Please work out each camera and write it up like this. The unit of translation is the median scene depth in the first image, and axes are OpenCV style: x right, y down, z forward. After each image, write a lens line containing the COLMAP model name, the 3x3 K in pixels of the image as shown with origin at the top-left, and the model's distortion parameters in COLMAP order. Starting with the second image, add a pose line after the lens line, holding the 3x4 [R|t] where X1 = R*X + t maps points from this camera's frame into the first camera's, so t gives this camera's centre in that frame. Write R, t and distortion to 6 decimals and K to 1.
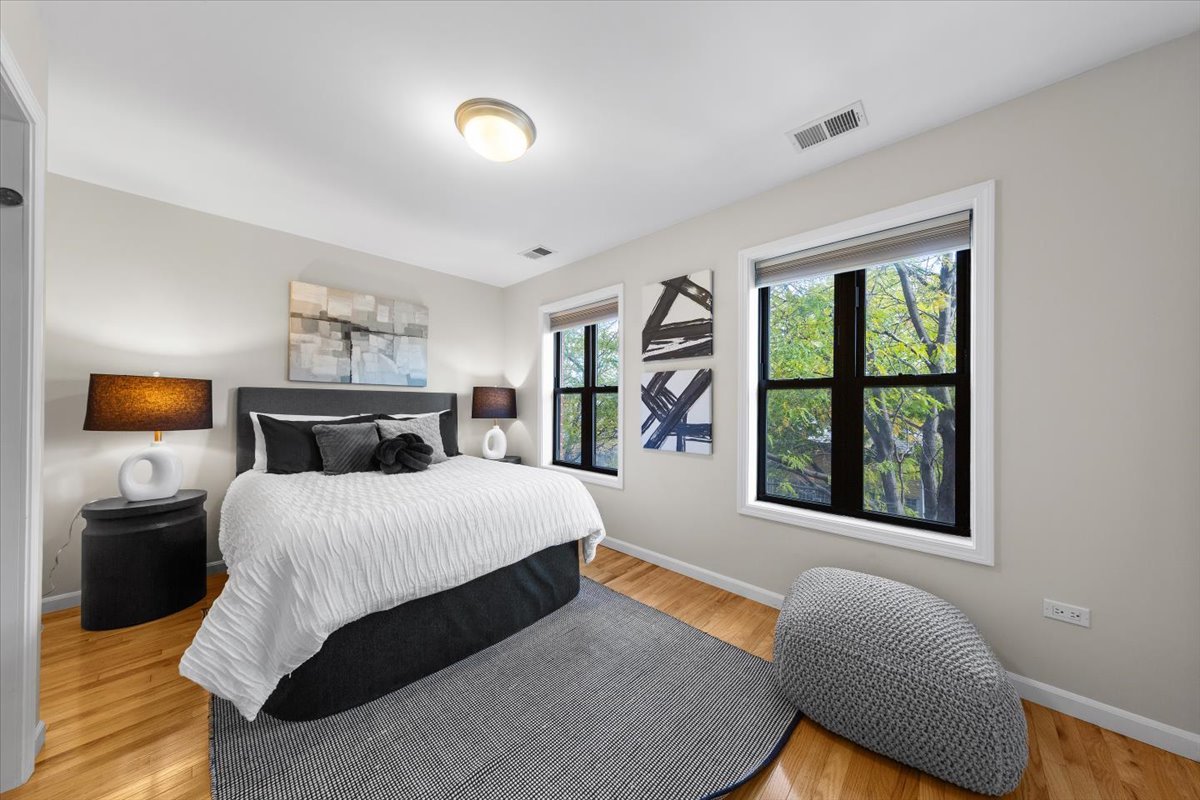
lens RADIAL K [[379.1, 0, 600.0], [0, 379.1, 400.0], [0, 0, 1]] dist [-0.000287, -0.000009]
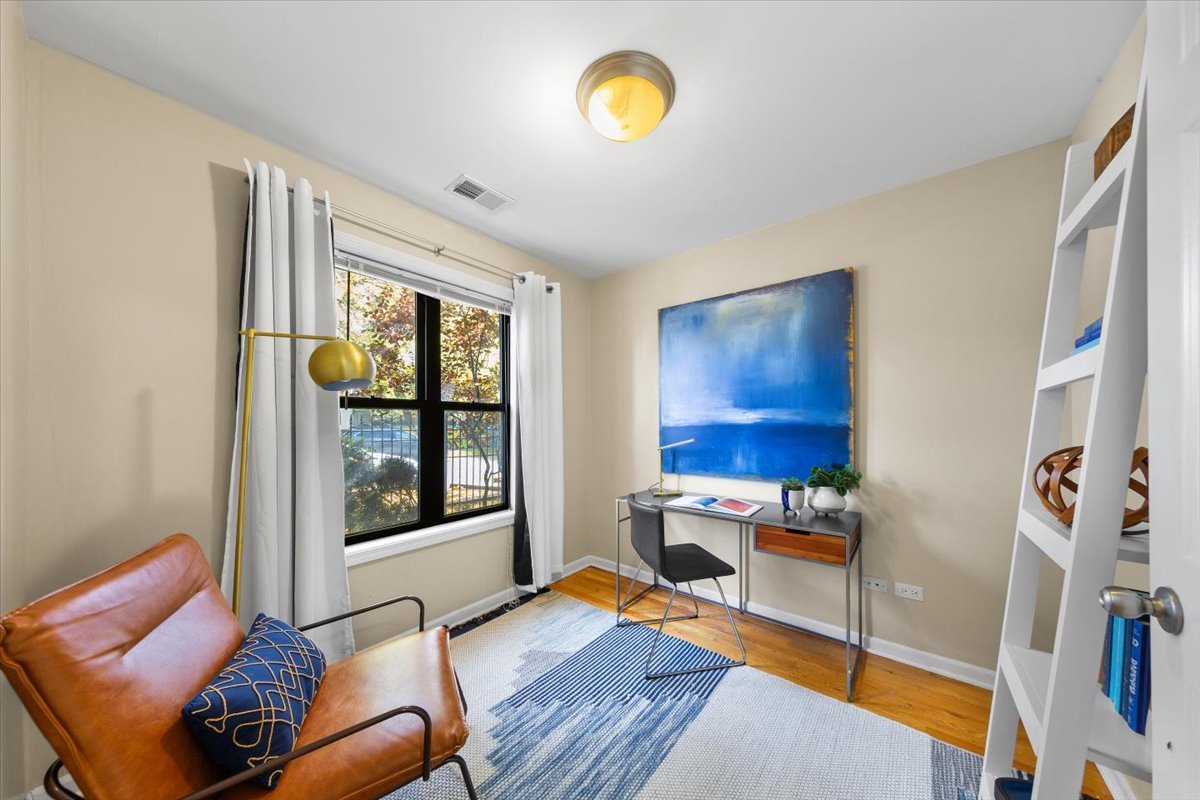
lens RADIAL K [[385.7, 0, 601.4], [0, 385.7, 421.5], [0, 0, 1]] dist [-0.000985, -0.000042]
pose [[-0.097204, -0.003438, 0.995259, -0.520631], [-0.001477, 0.999993, 0.003310, -0.002588], [-0.995263, -0.001148, -0.097208, 0.636540]]
